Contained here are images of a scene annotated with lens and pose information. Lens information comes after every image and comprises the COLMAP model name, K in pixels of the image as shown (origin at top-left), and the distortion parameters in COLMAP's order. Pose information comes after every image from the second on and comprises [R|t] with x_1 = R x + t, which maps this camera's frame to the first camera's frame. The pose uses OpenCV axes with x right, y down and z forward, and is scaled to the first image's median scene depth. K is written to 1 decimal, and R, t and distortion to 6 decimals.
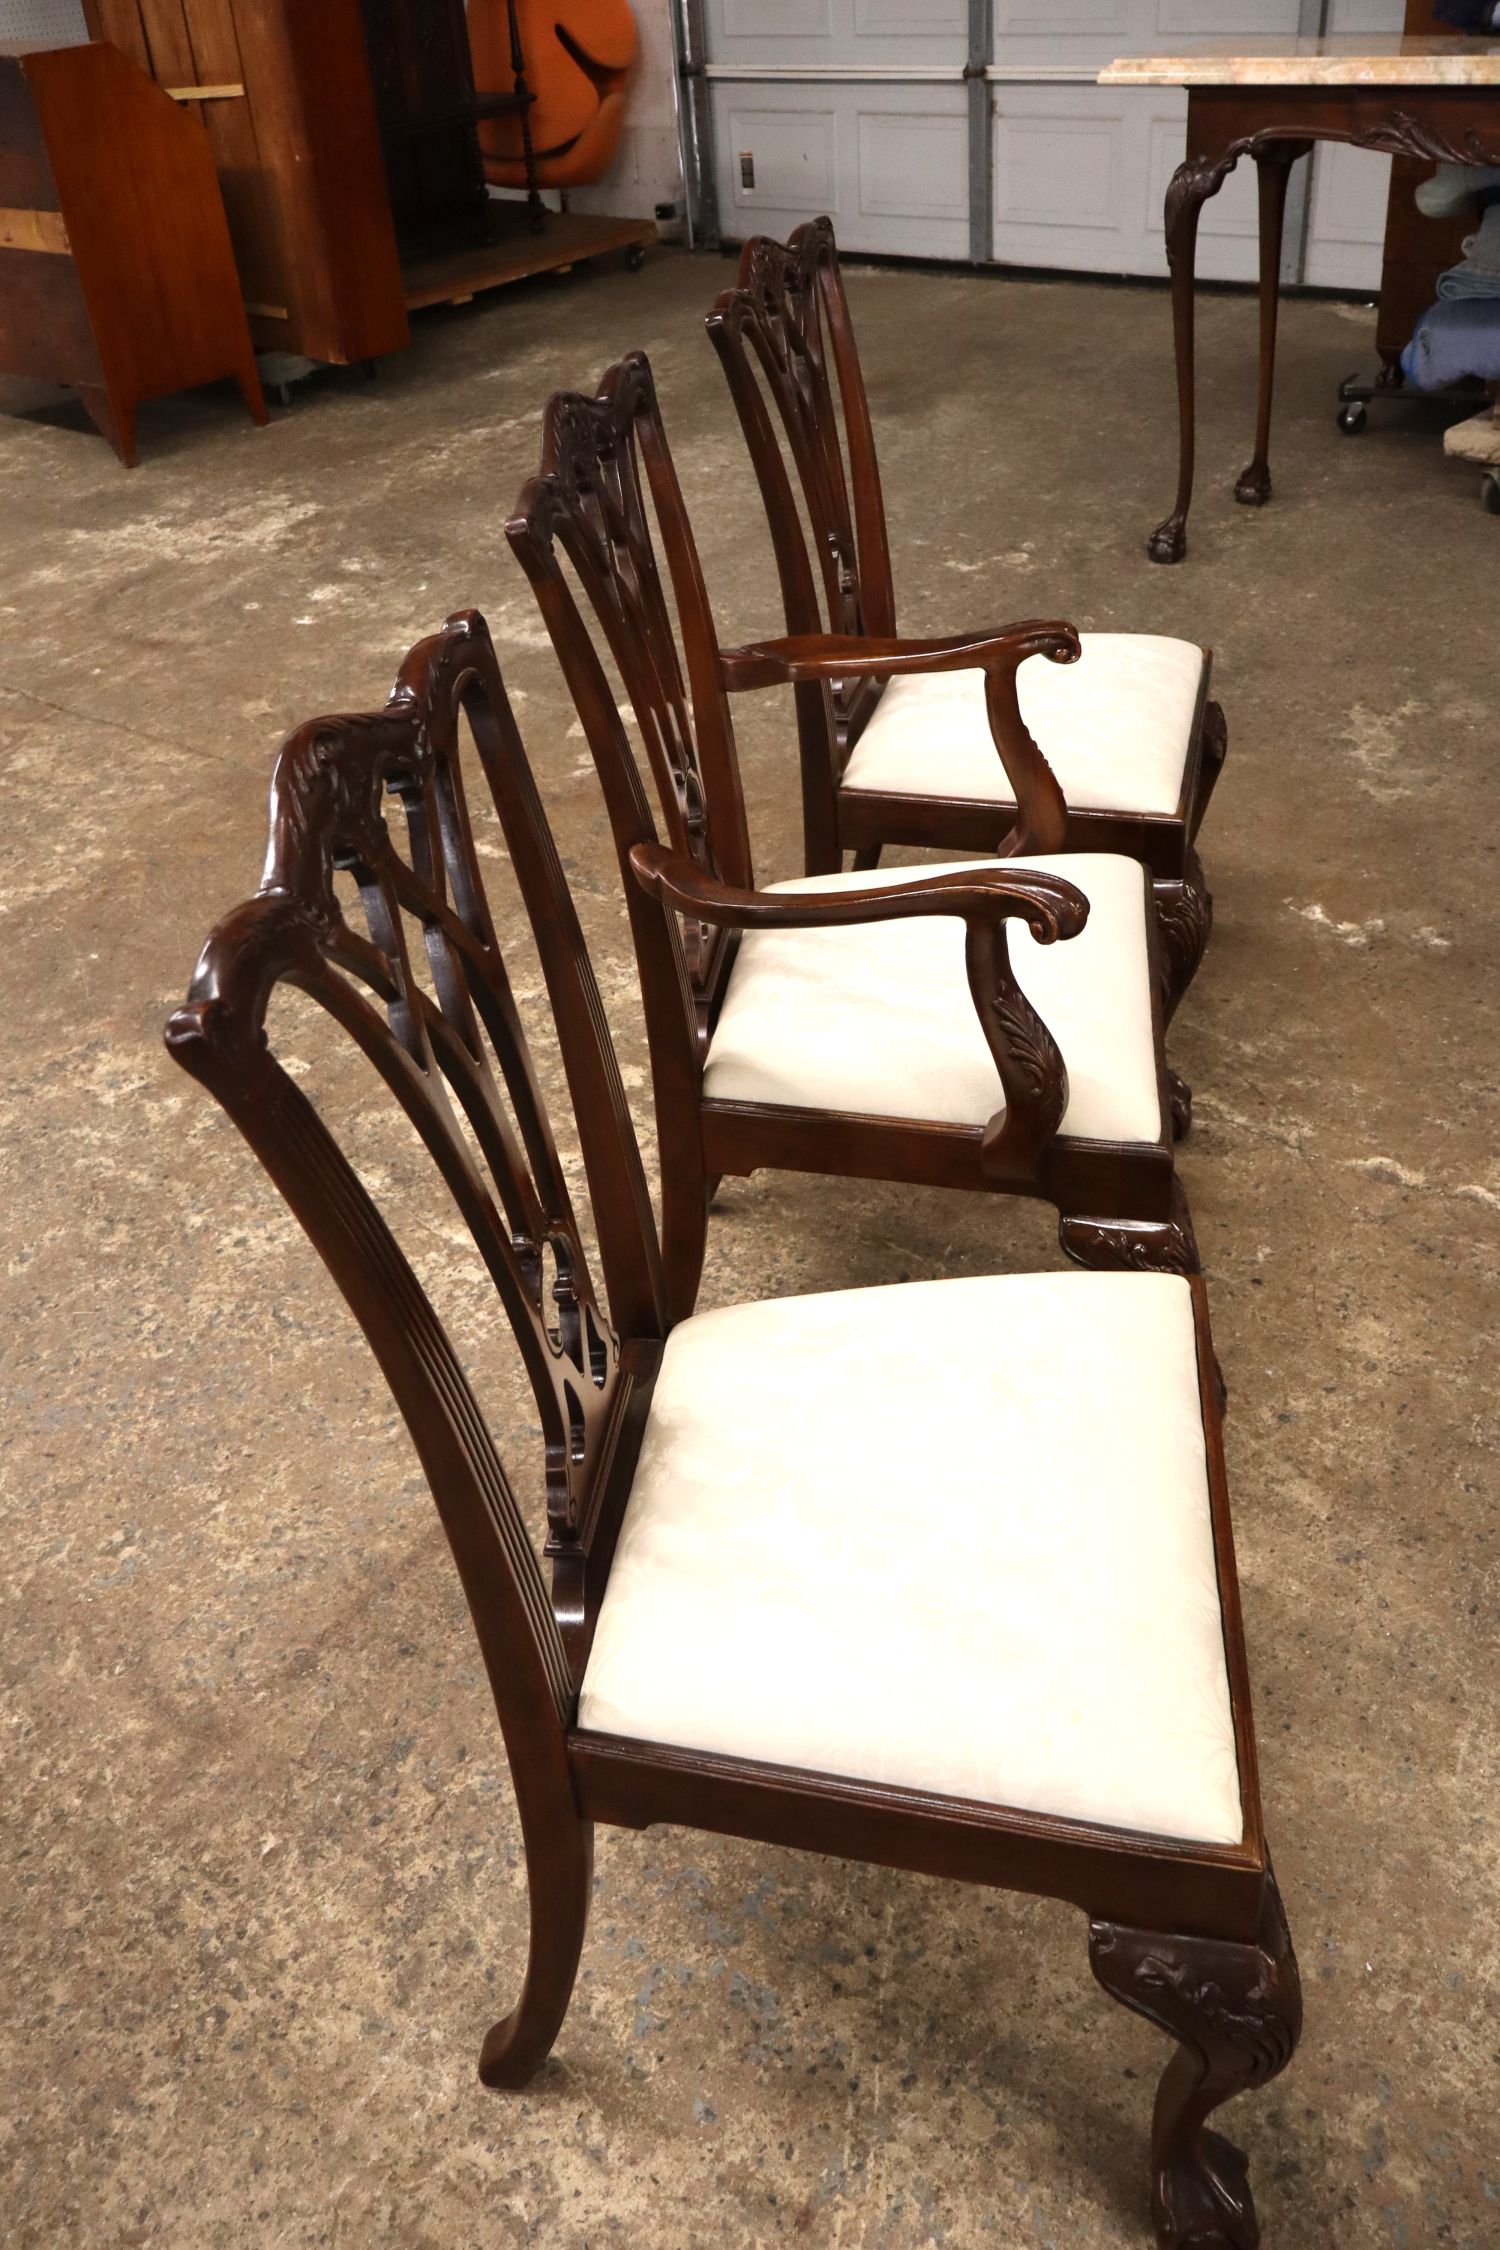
lens RADIAL K [[1906.5, 0, 753.8], [0, 1906.5, 1117.1], [0, 0, 1]] dist [0.014551, 0.006038]
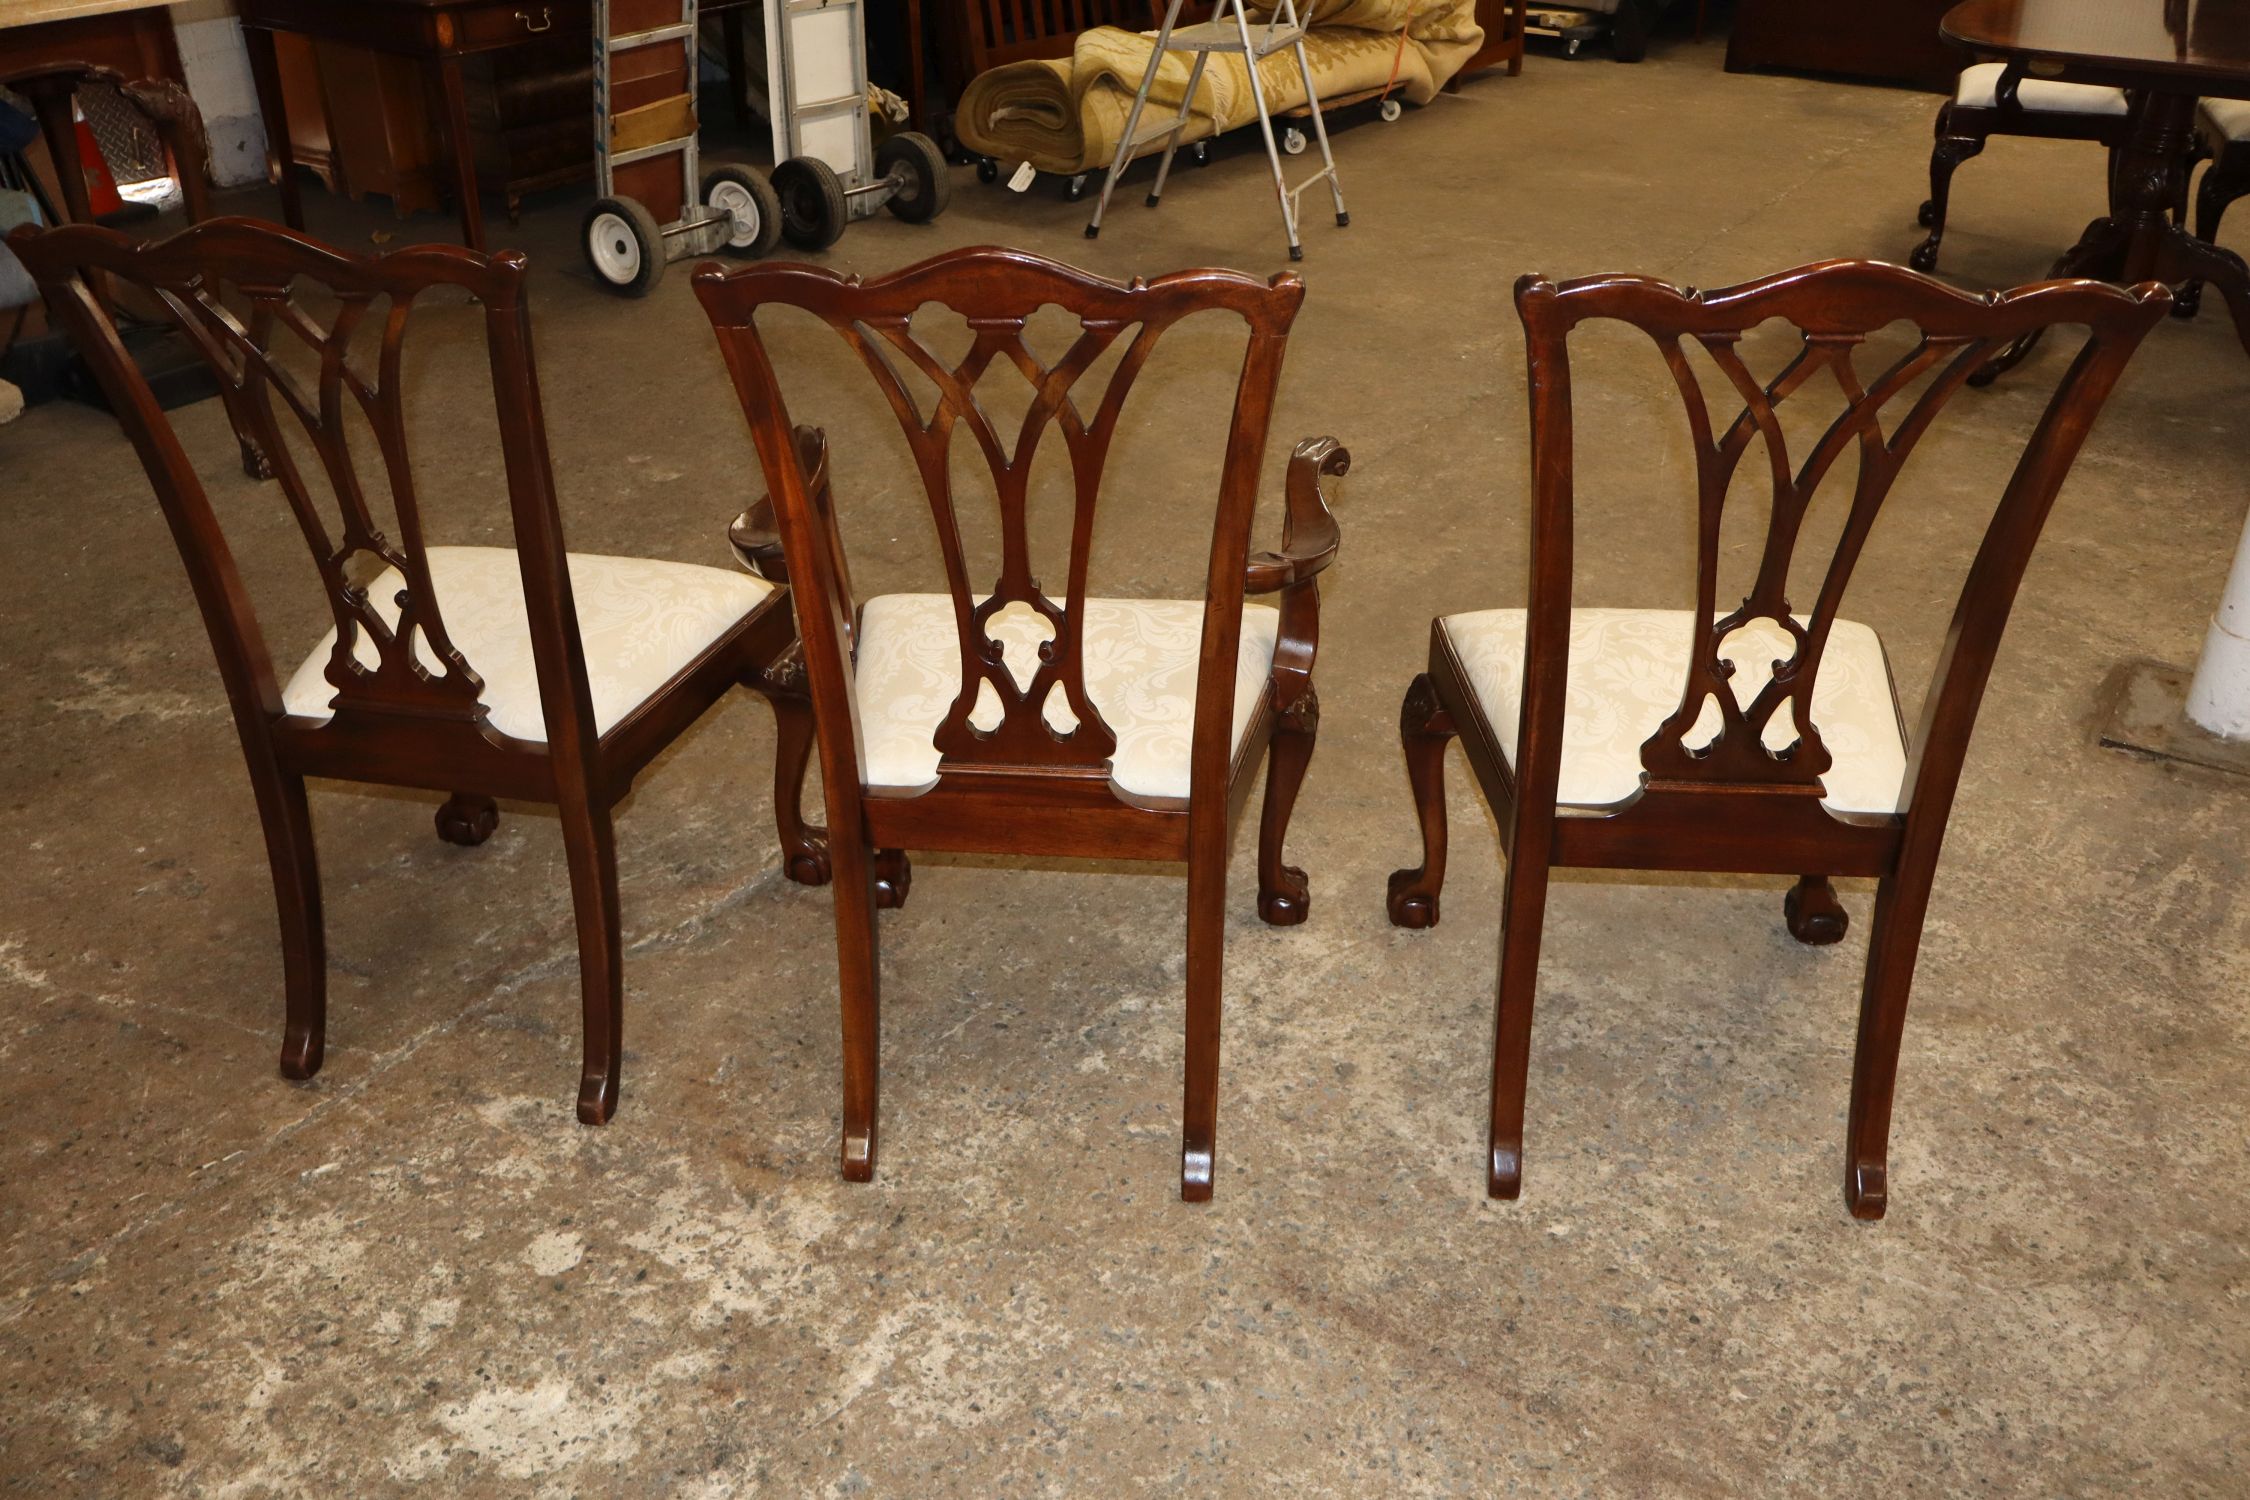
lens RADIAL K [[1906.5, 0, 1128.5], [0, 1906.5, 752.9], [0, 0, 1]] dist [0.014551, 0.006038]
pose [[-0.056967, -0.417153, 0.907049, -1.104243], [0.572318, 0.730783, 0.372033, -0.508798], [-0.818051, 0.540314, 0.197114, 0.899022]]
